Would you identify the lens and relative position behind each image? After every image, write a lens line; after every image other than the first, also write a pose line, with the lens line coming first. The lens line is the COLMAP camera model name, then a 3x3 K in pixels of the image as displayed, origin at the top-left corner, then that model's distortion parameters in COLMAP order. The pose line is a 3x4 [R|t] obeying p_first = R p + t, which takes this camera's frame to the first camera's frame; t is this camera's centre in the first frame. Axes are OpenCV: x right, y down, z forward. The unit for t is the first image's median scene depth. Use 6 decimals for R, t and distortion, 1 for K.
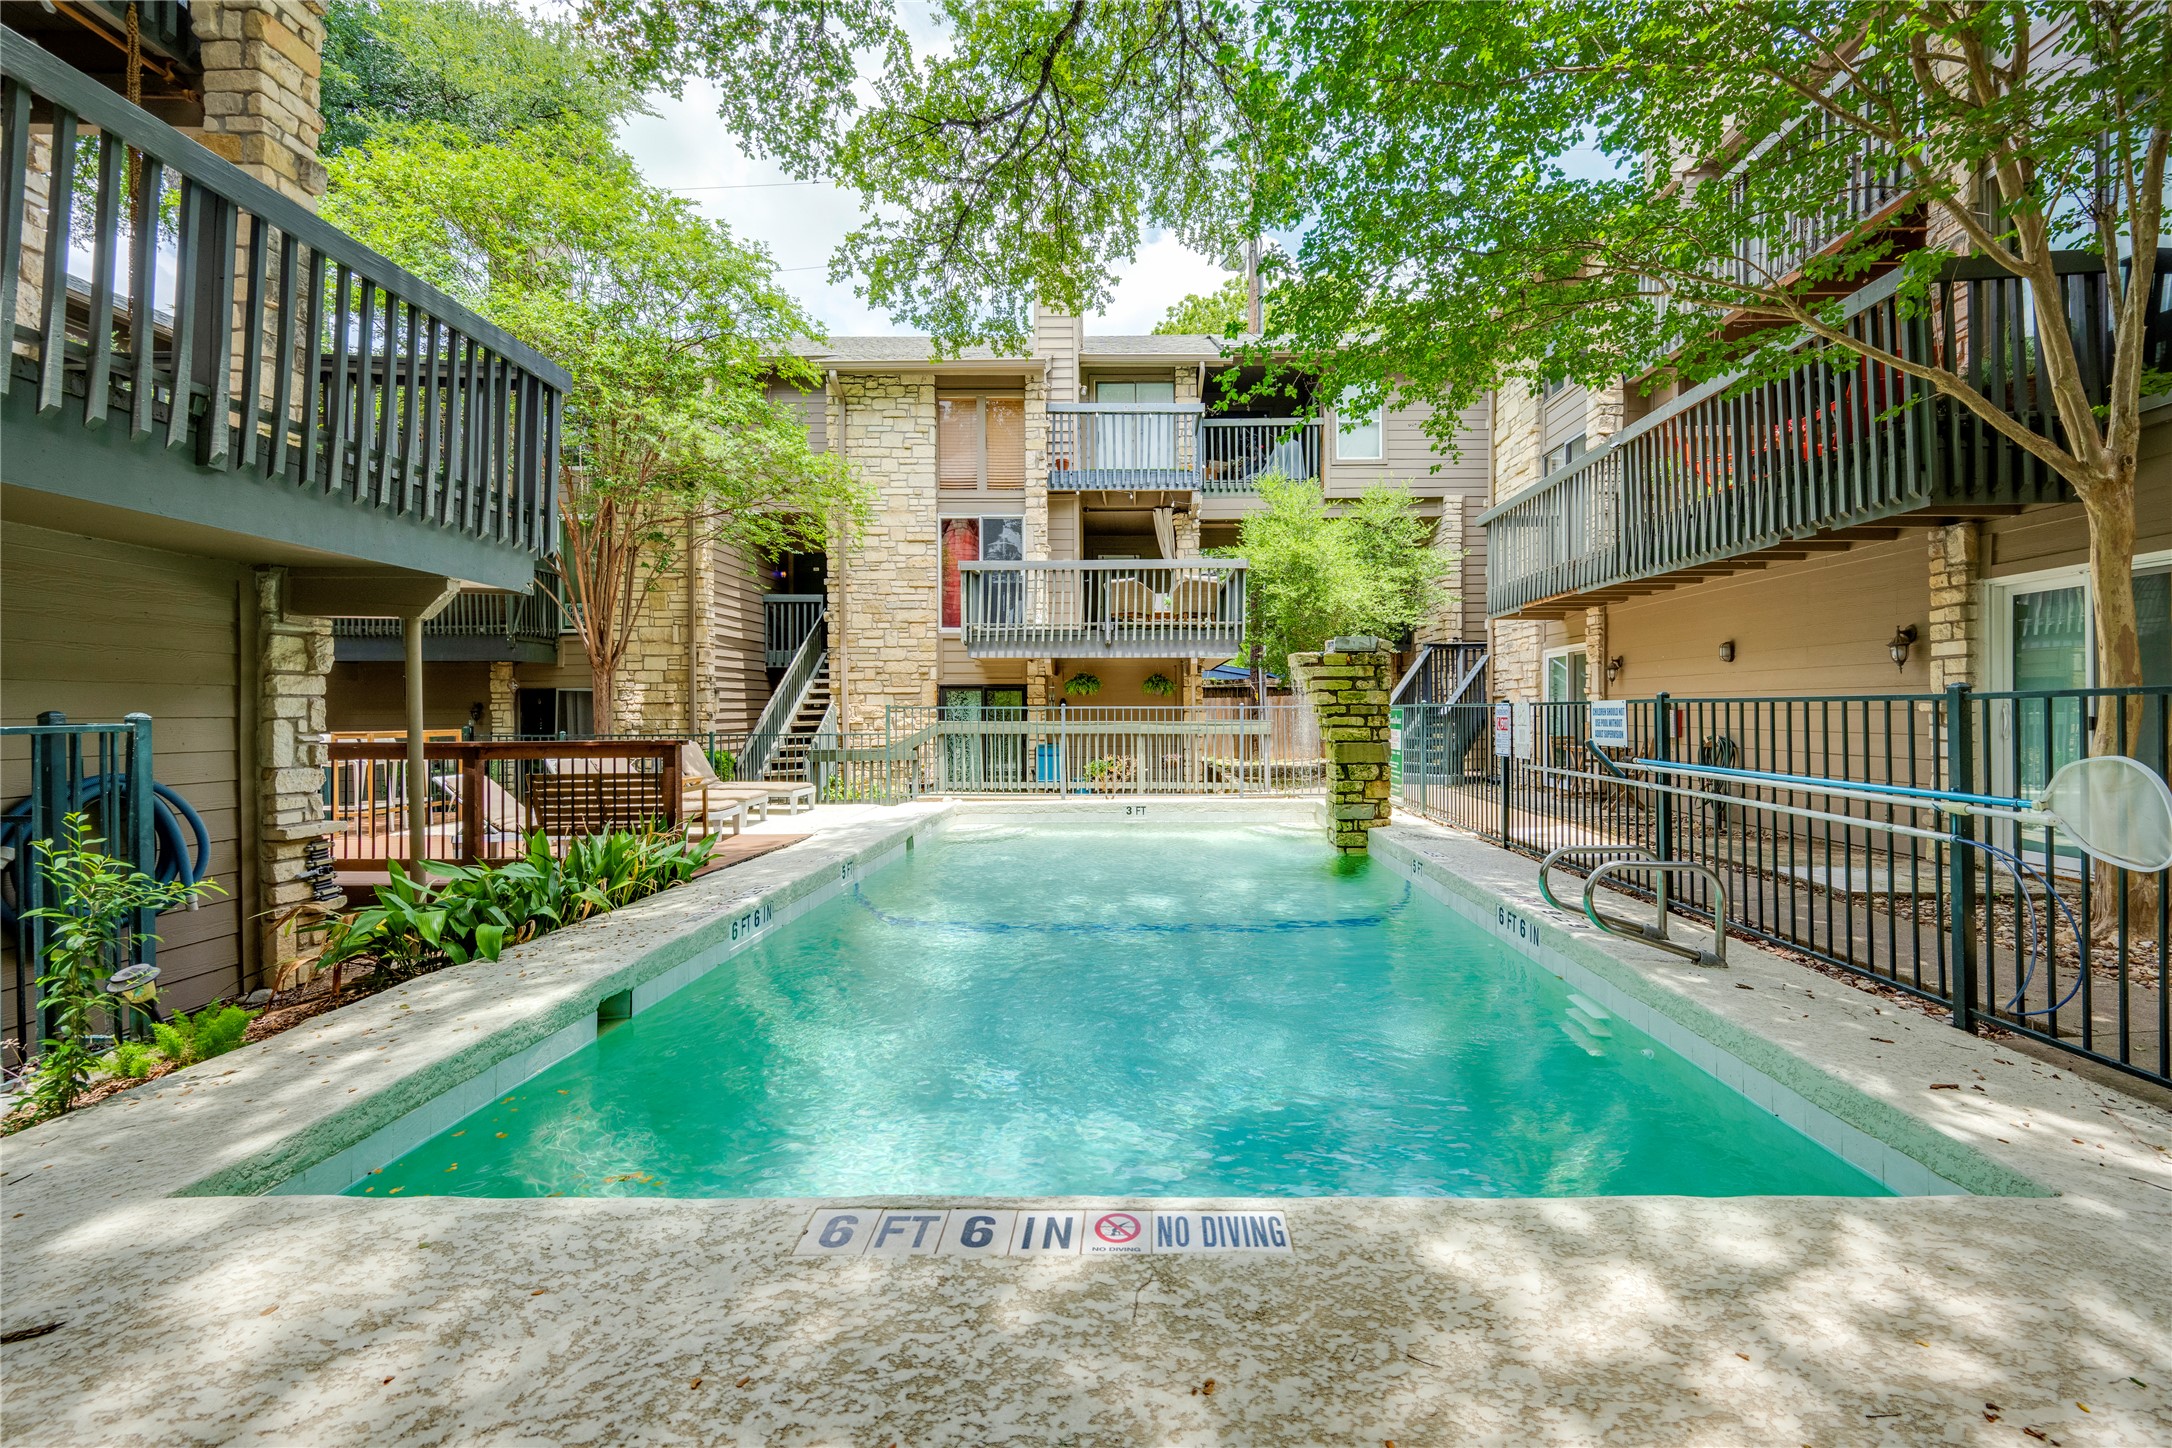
lens RADIAL K [[932.2, 0, 1082.6], [0, 932.2, 730.7], [0, 0, 1]] dist [-0.000943, -0.000788]
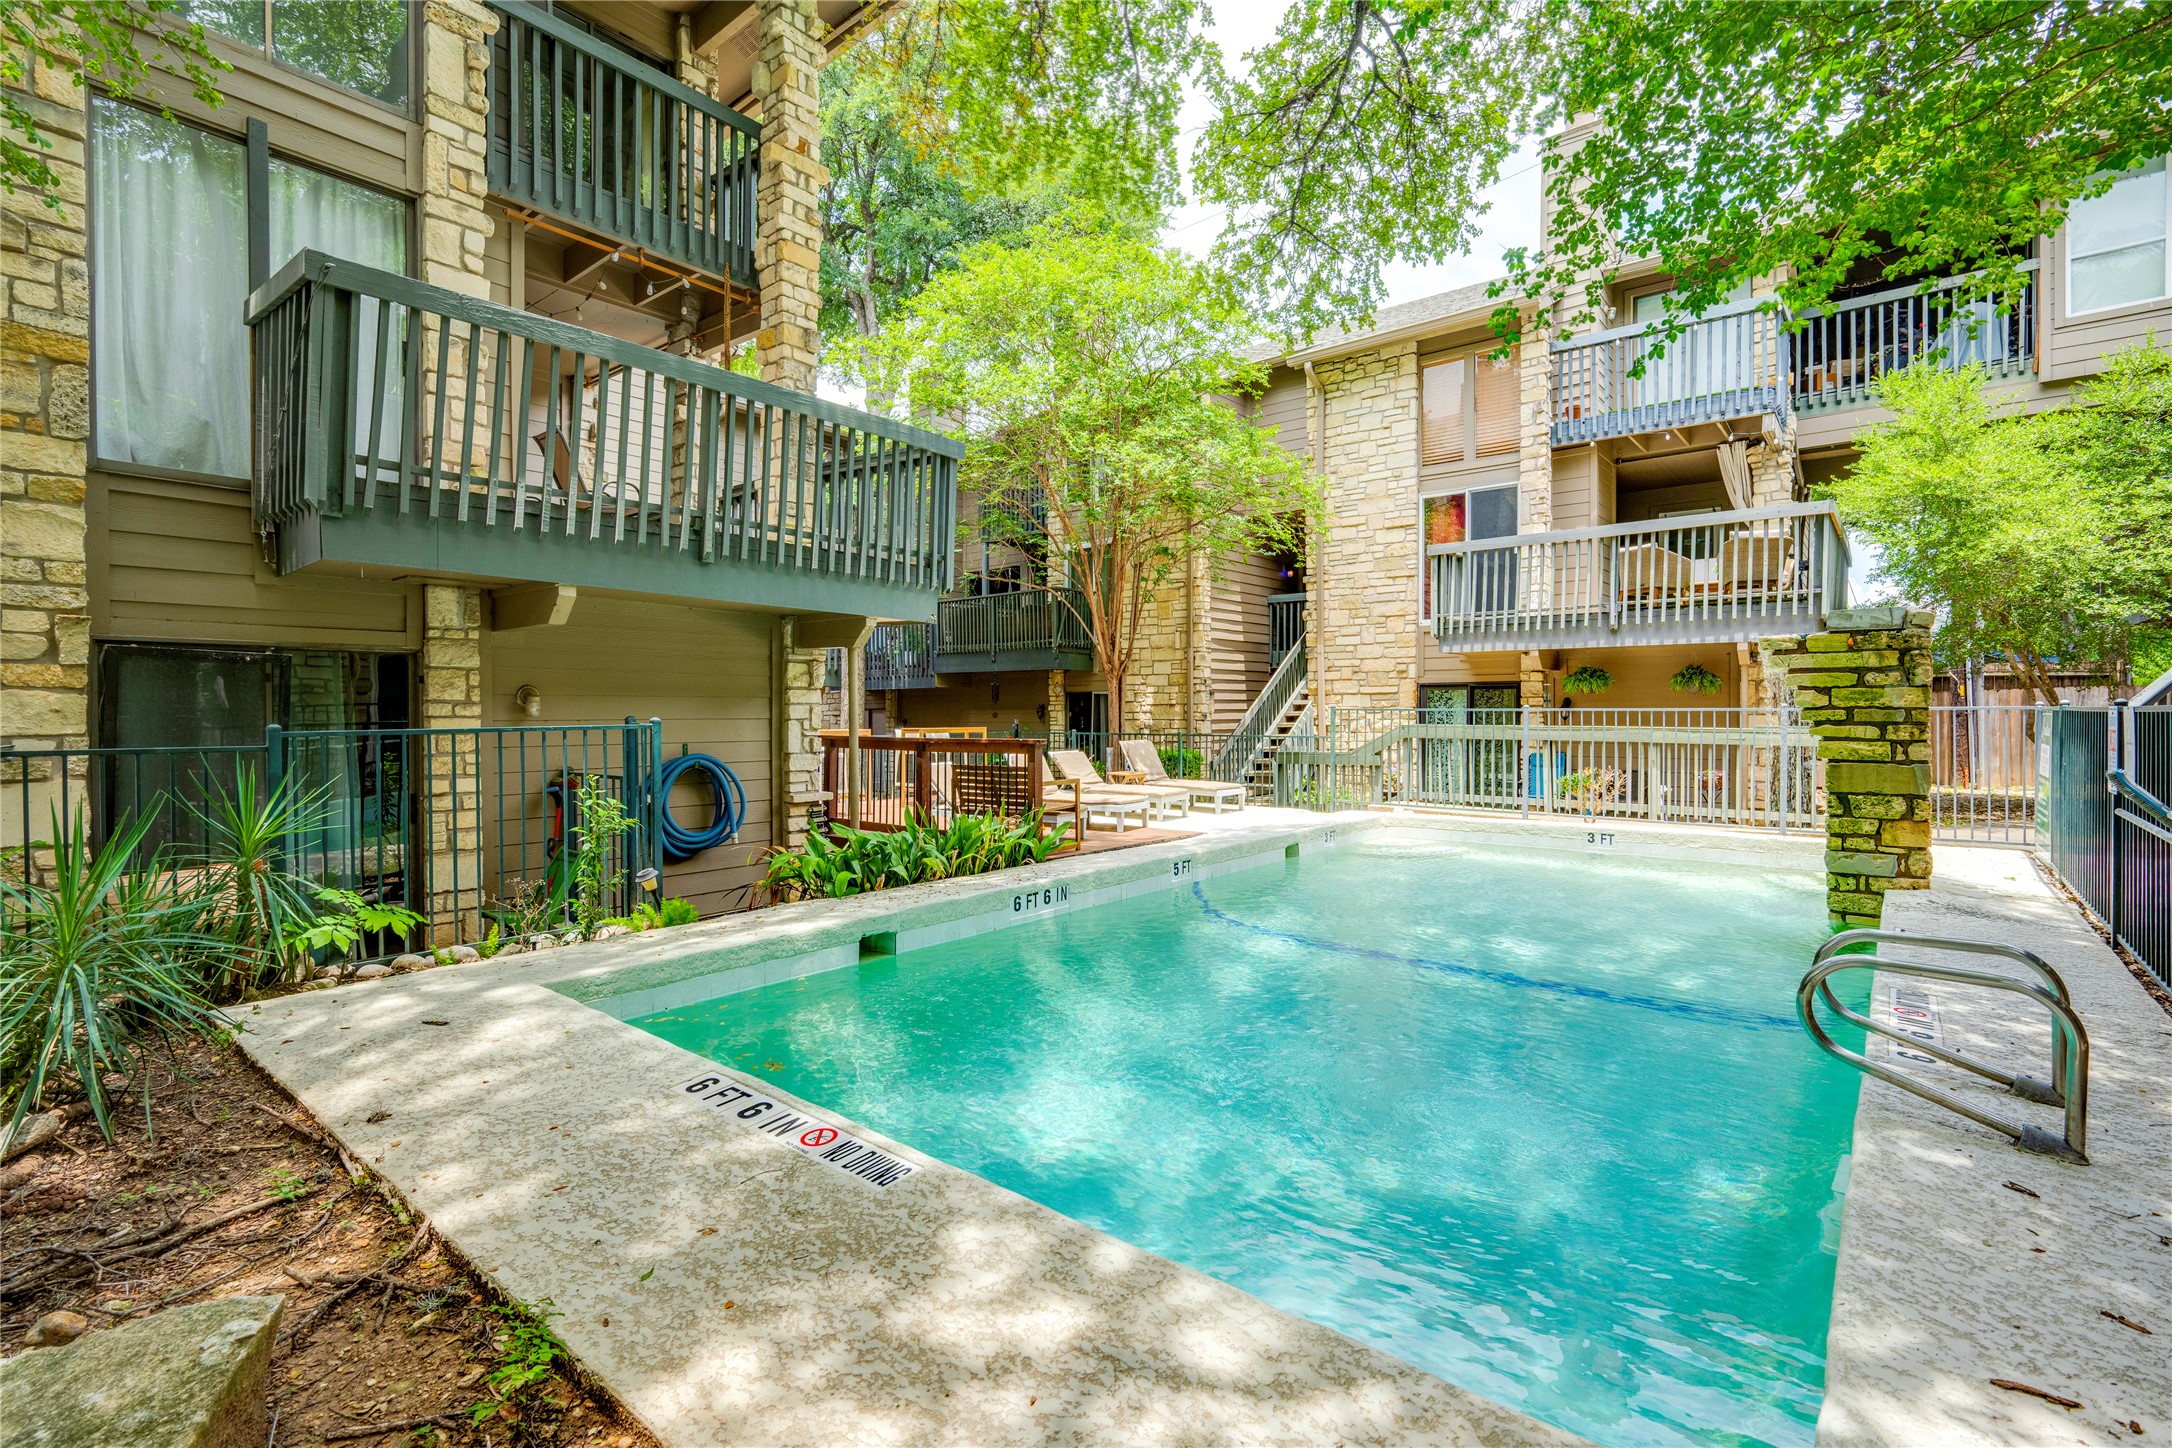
lens RADIAL K [[1015.3, 0, 1074.2], [0, 1015.3, 734.1], [0, 0, 1]] dist [-0.000227, -0.000387]
pose [[0.756593, 0.016978, -0.653665, 0.249851], [-0.013670, 0.999855, 0.010148, -0.005983], [0.653743, 0.001258, 0.756716, 0.039686]]
